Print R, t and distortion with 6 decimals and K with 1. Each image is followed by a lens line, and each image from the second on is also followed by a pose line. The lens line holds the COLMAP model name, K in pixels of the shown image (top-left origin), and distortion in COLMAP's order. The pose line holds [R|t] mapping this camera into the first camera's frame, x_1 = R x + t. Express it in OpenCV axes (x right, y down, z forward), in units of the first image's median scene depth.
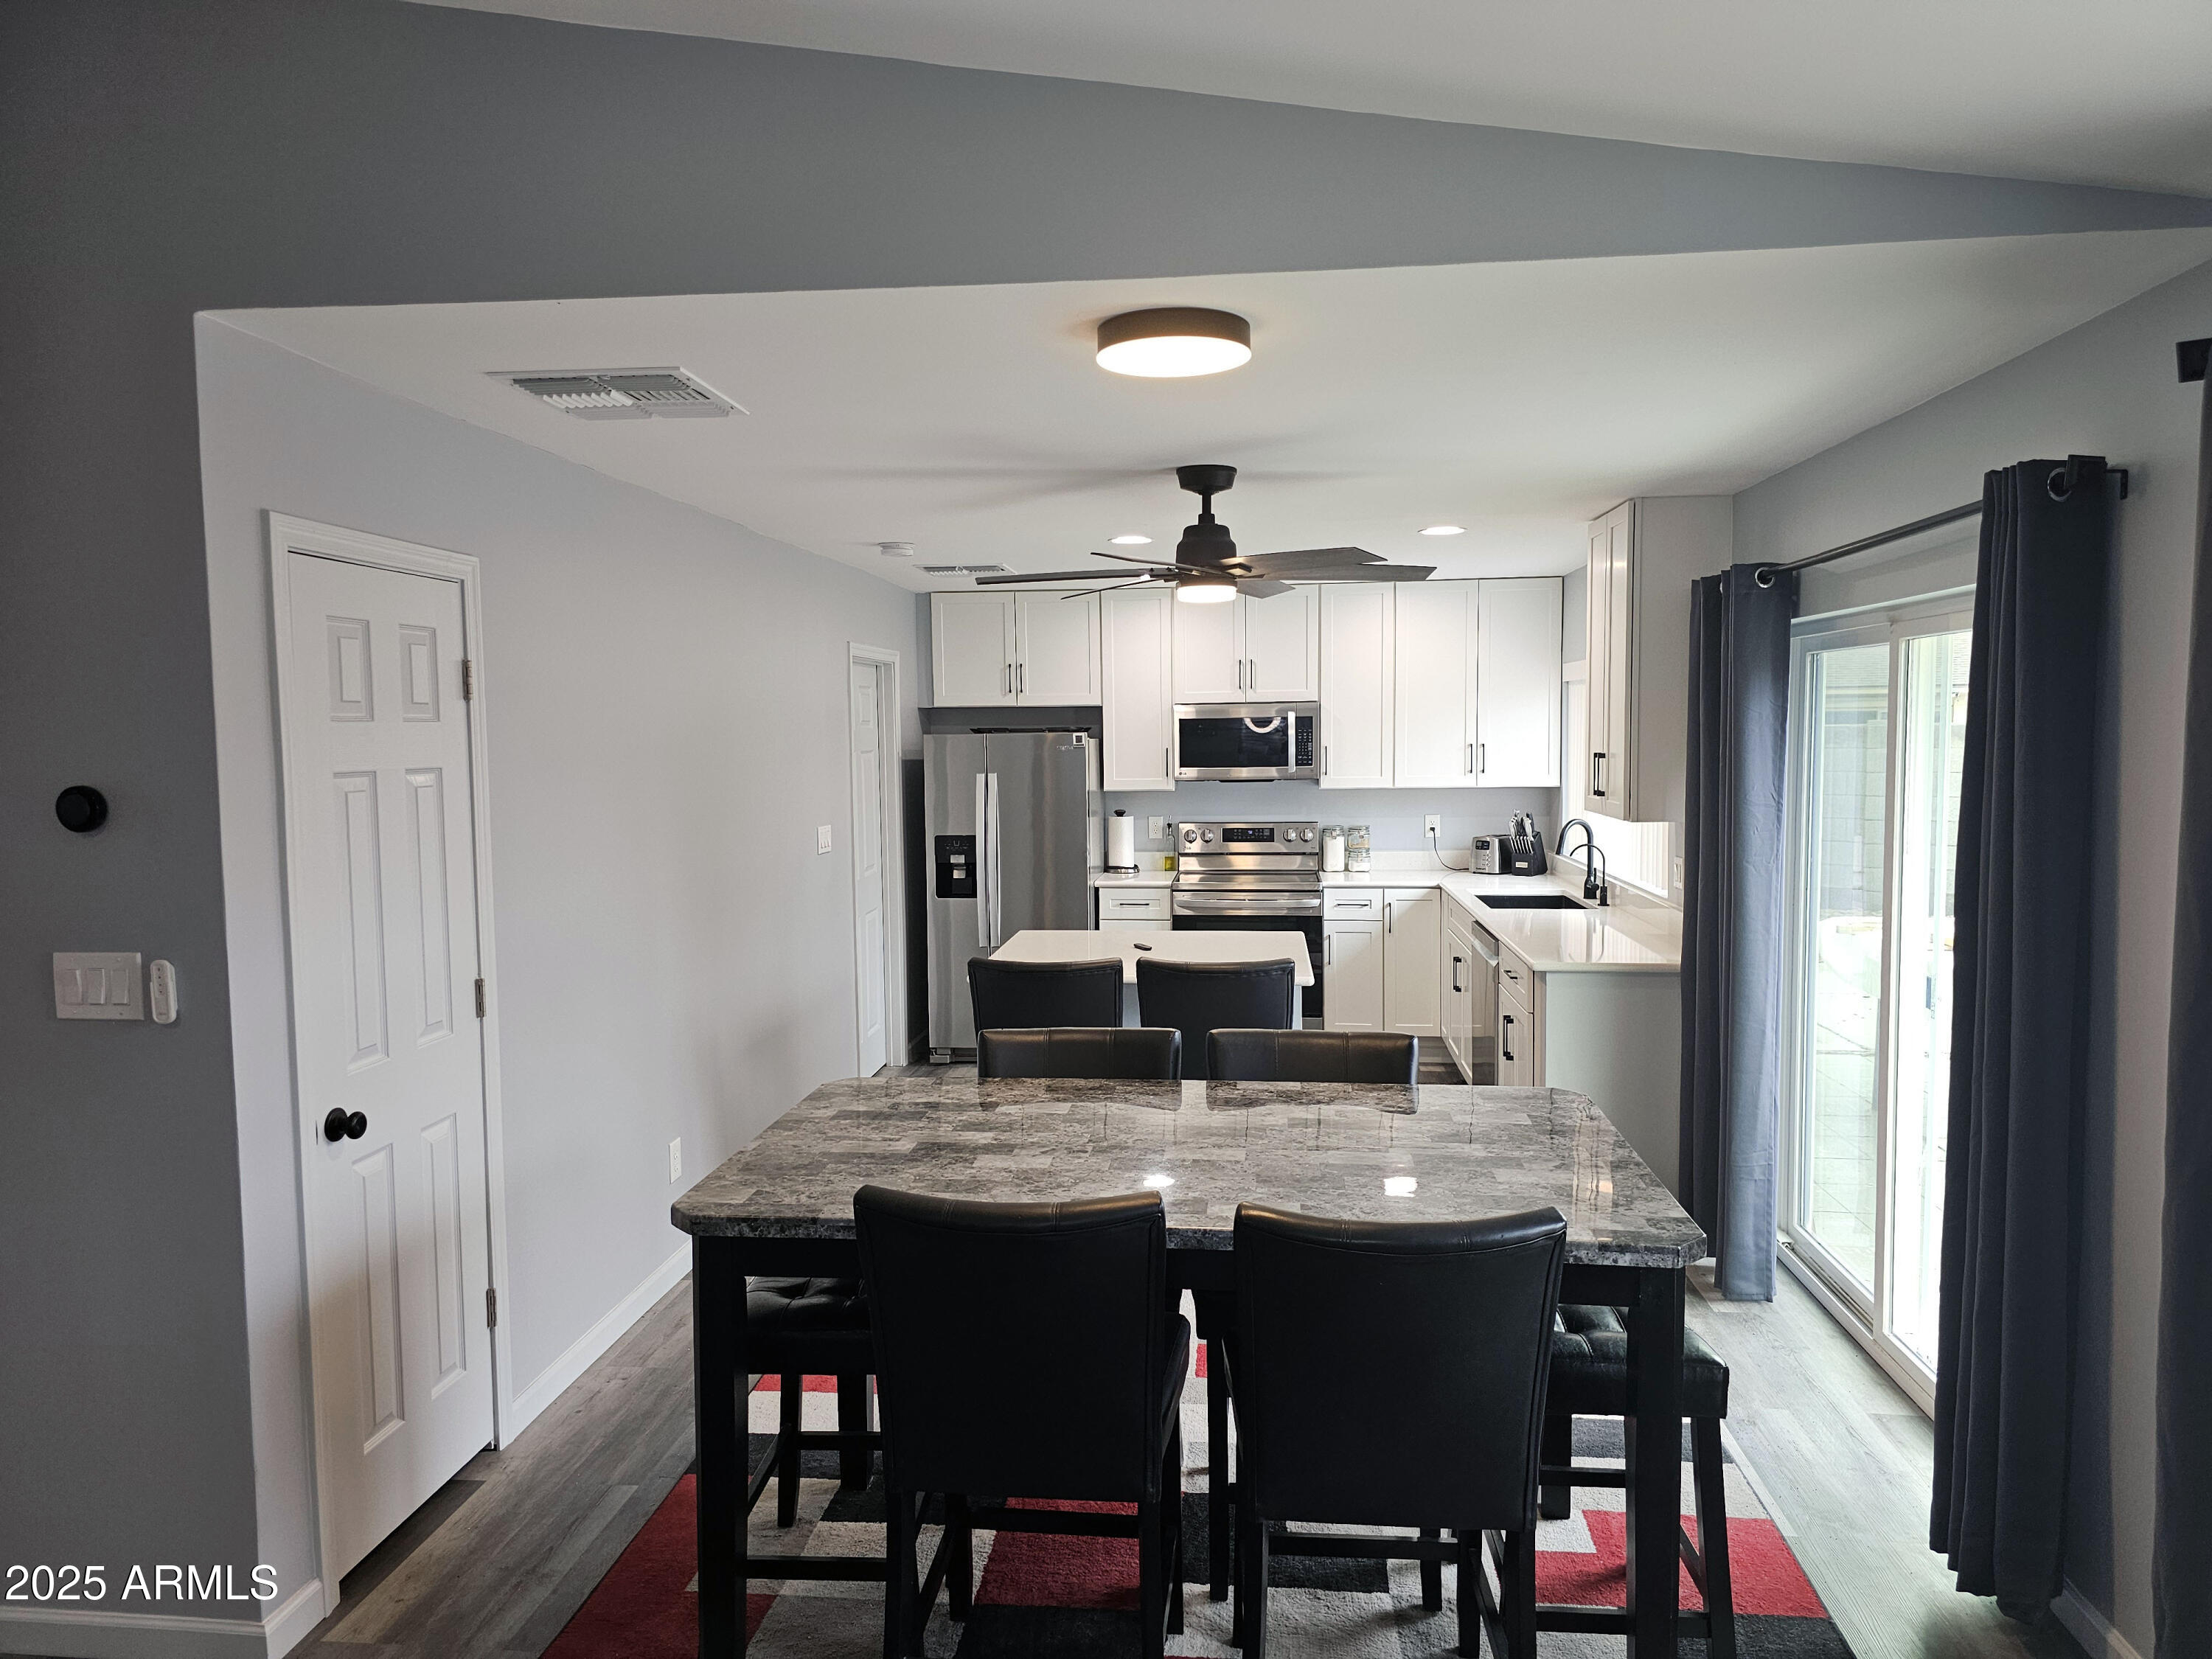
lens RADIAL K [[1482.5, 0, 1113.2], [0, 1482.5, 833.0], [0, 0, 1]] dist [0.071980, -0.069699]
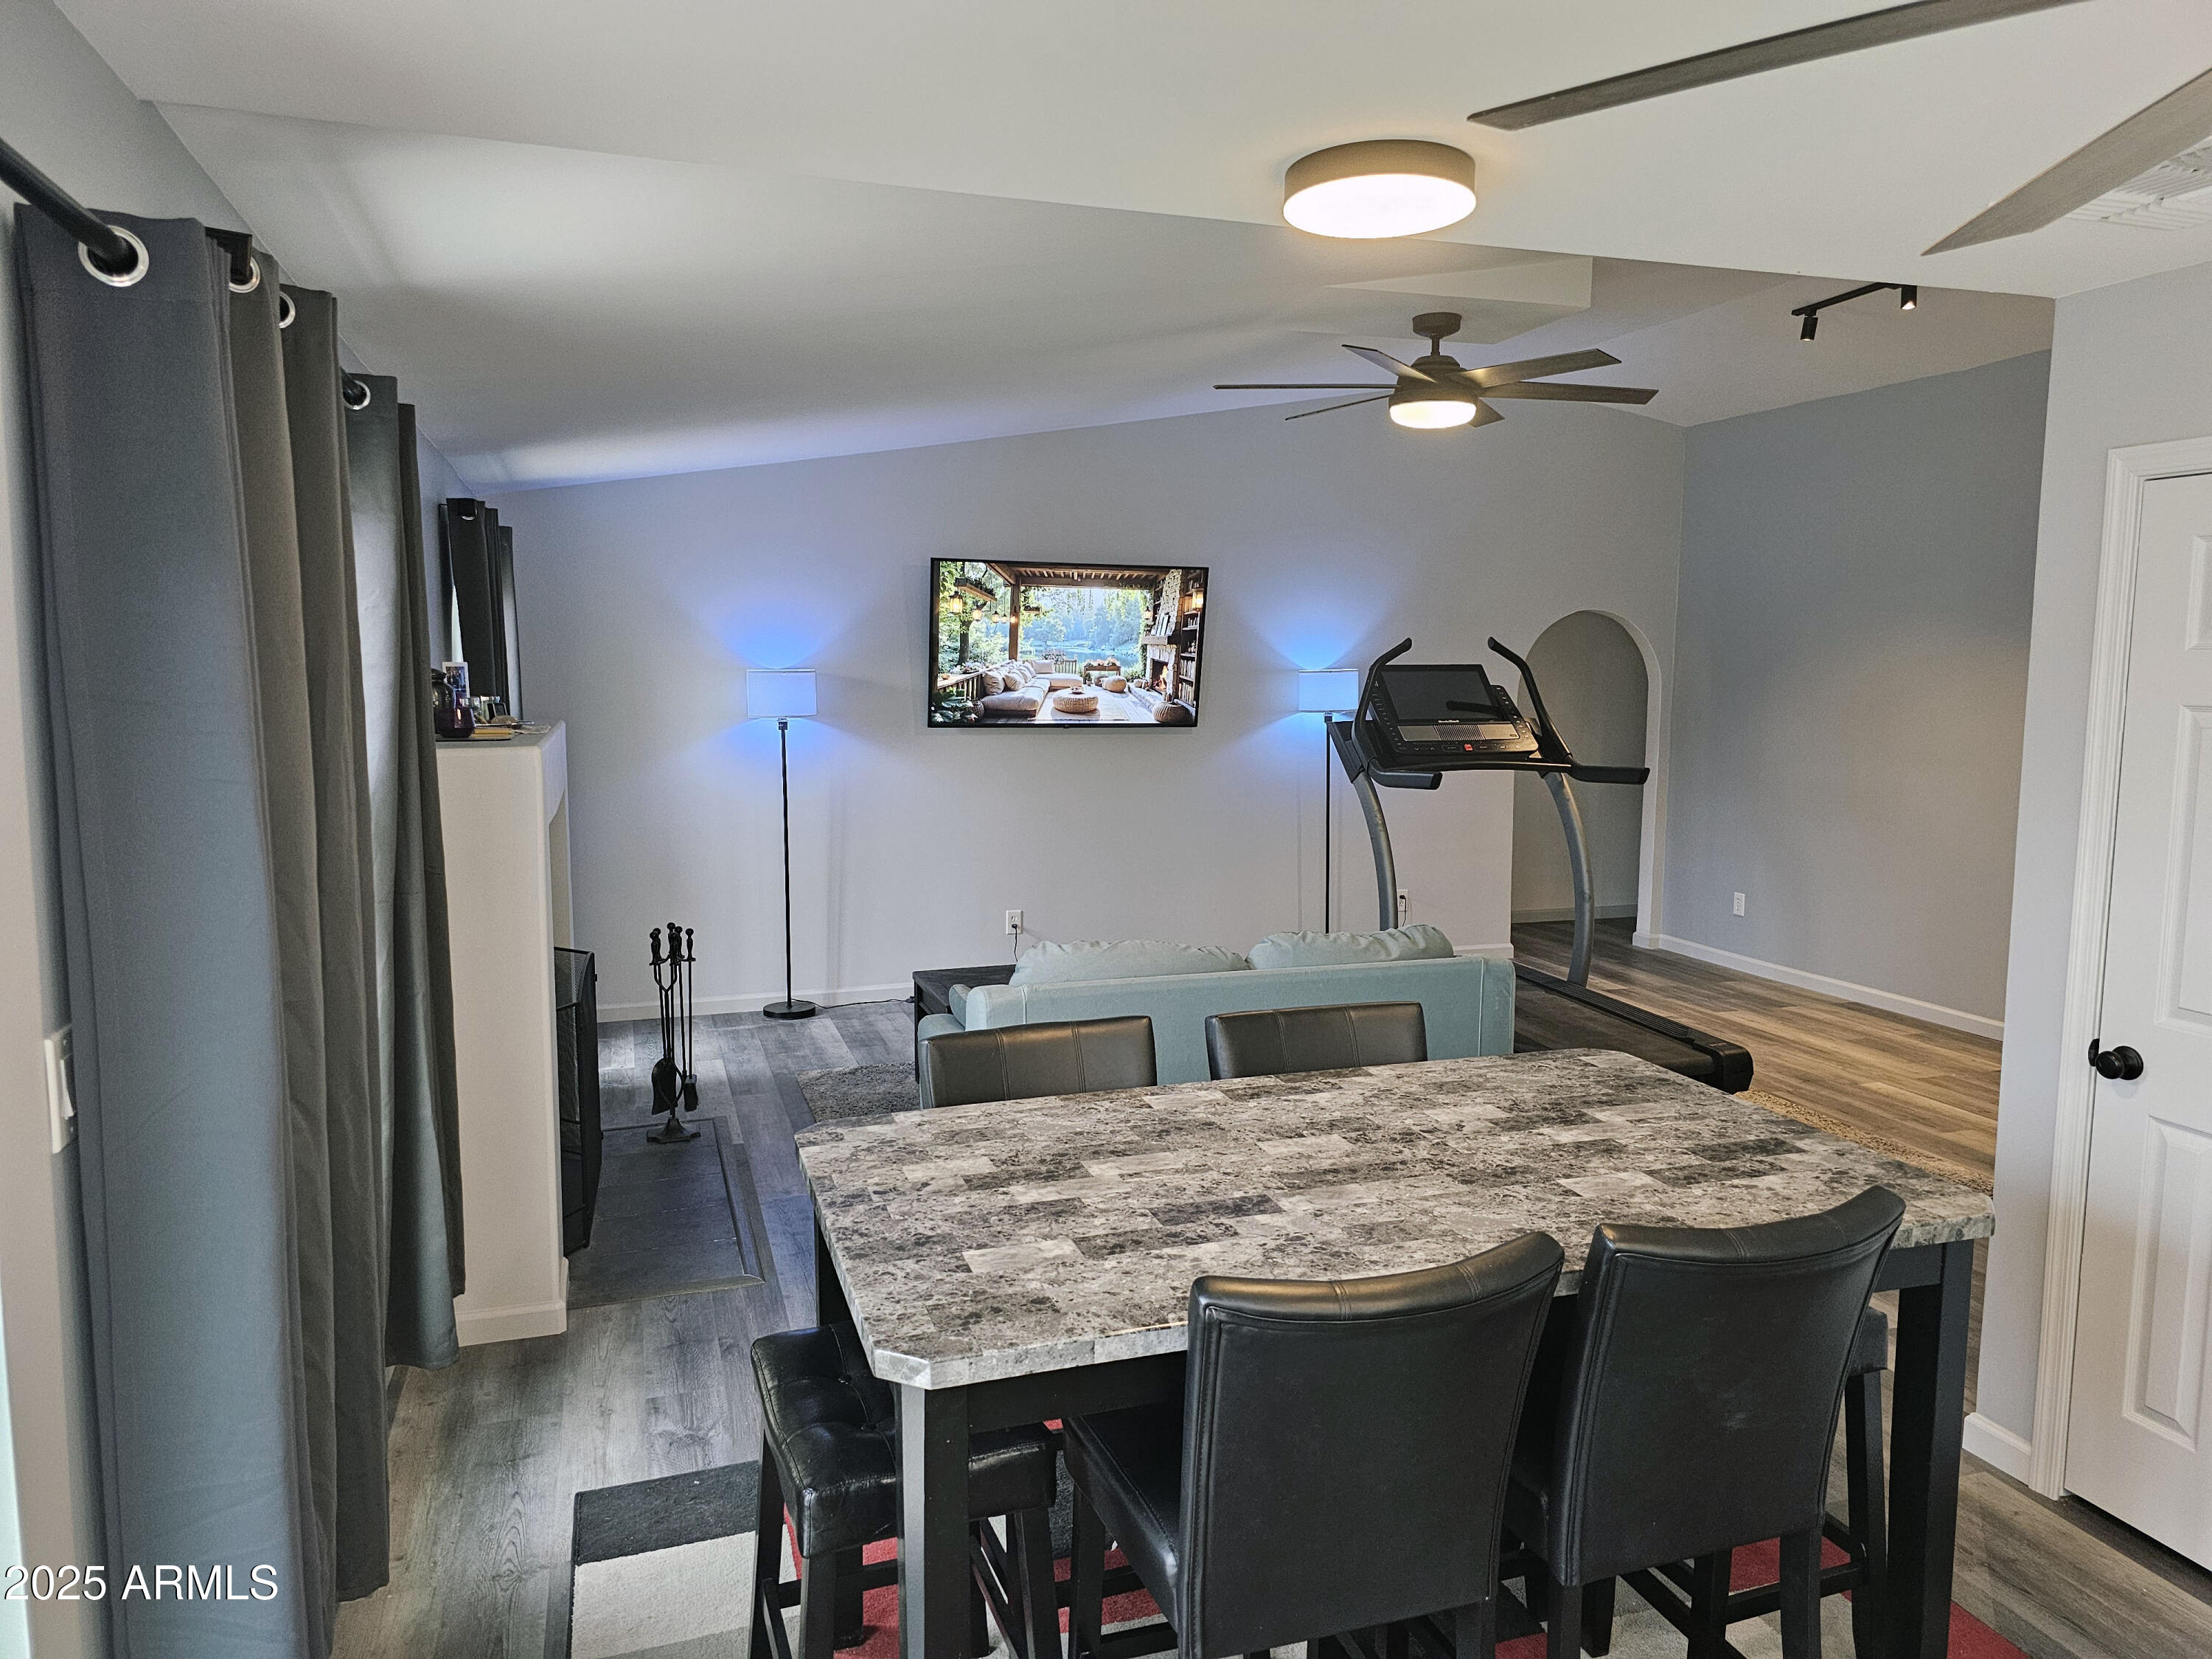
lens RADIAL K [[1482.5, 0, 1113.2], [0, 1482.5, 833.0], [0, 0, 1]] dist [0.071980, -0.069699]
pose [[-0.913103, 0.054643, -0.404051, 0.337672], [-0.022047, 0.982912, 0.182750, -0.083912], [0.407133, 0.175778, -0.896295, 1.123820]]
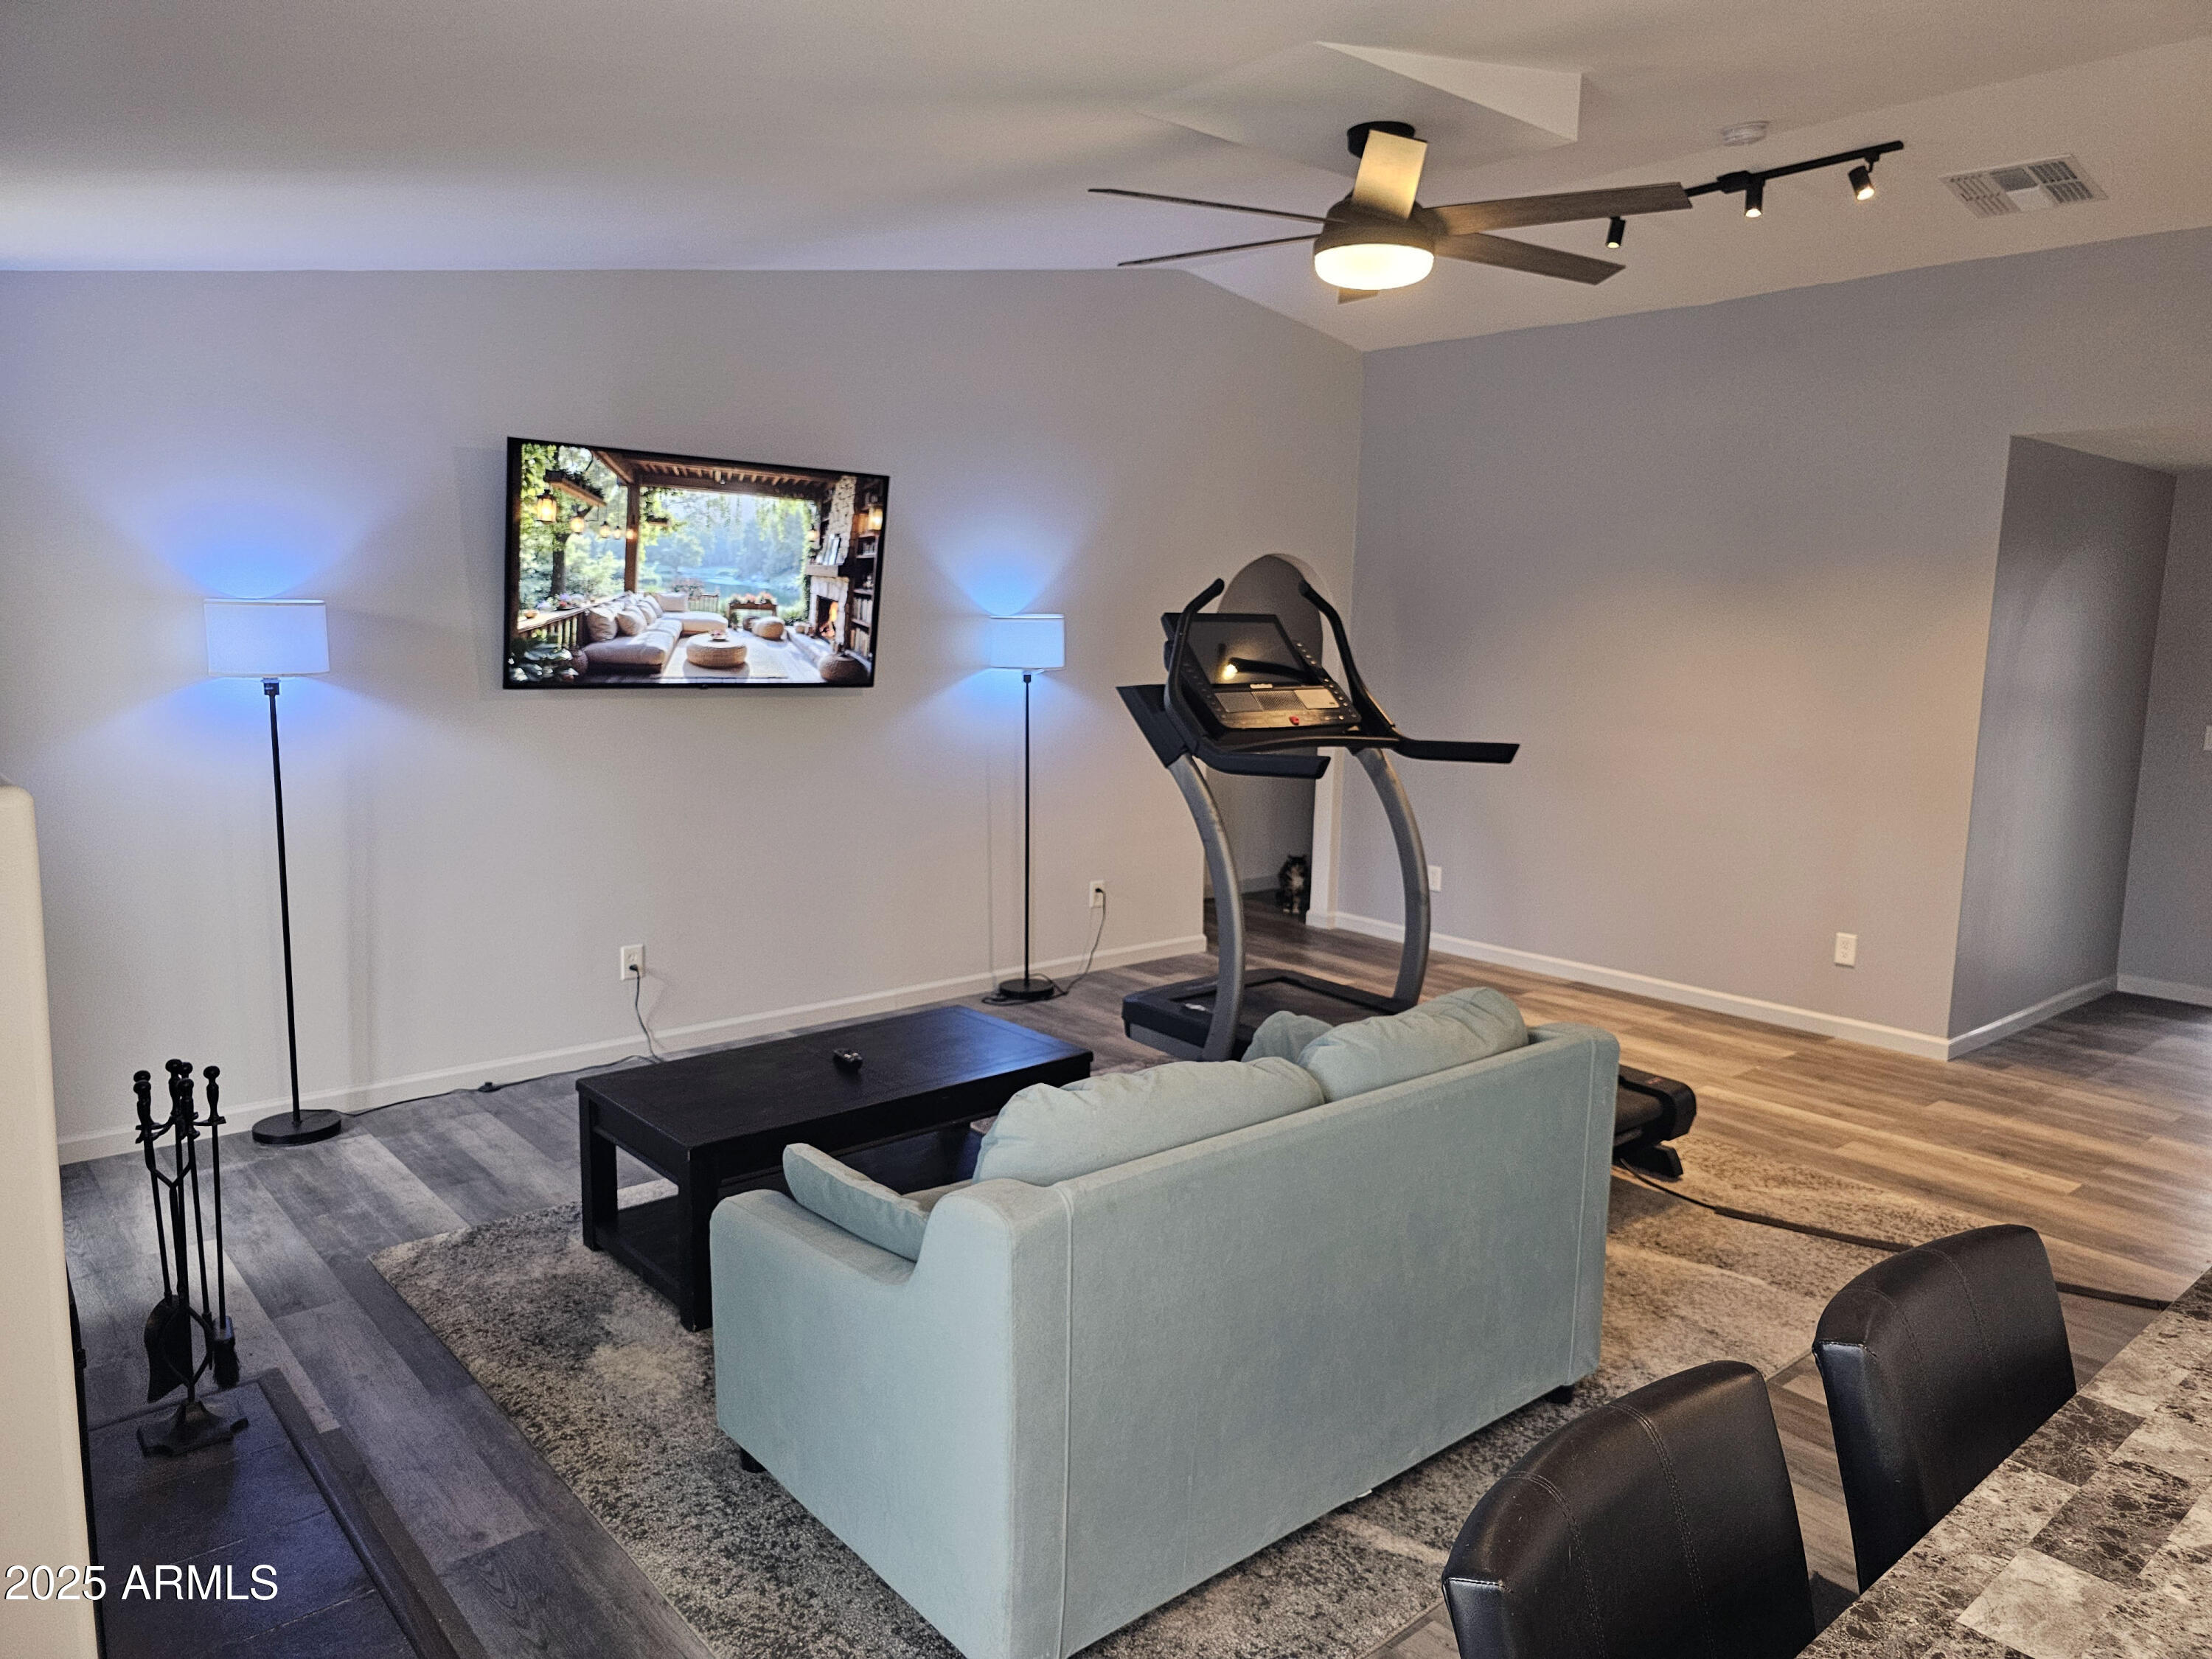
lens RADIAL K [[1496.5, 0, 1108.3], [0, 1496.5, 825.4], [0, 0, 1]] dist [0.054643, -0.068718]
pose [[-0.686556, 0.099097, -0.720292, 0.371684], [-0.066283, 0.978013, 0.197732, -0.045754], [0.724049, 0.183497, -0.664892, 0.620299]]
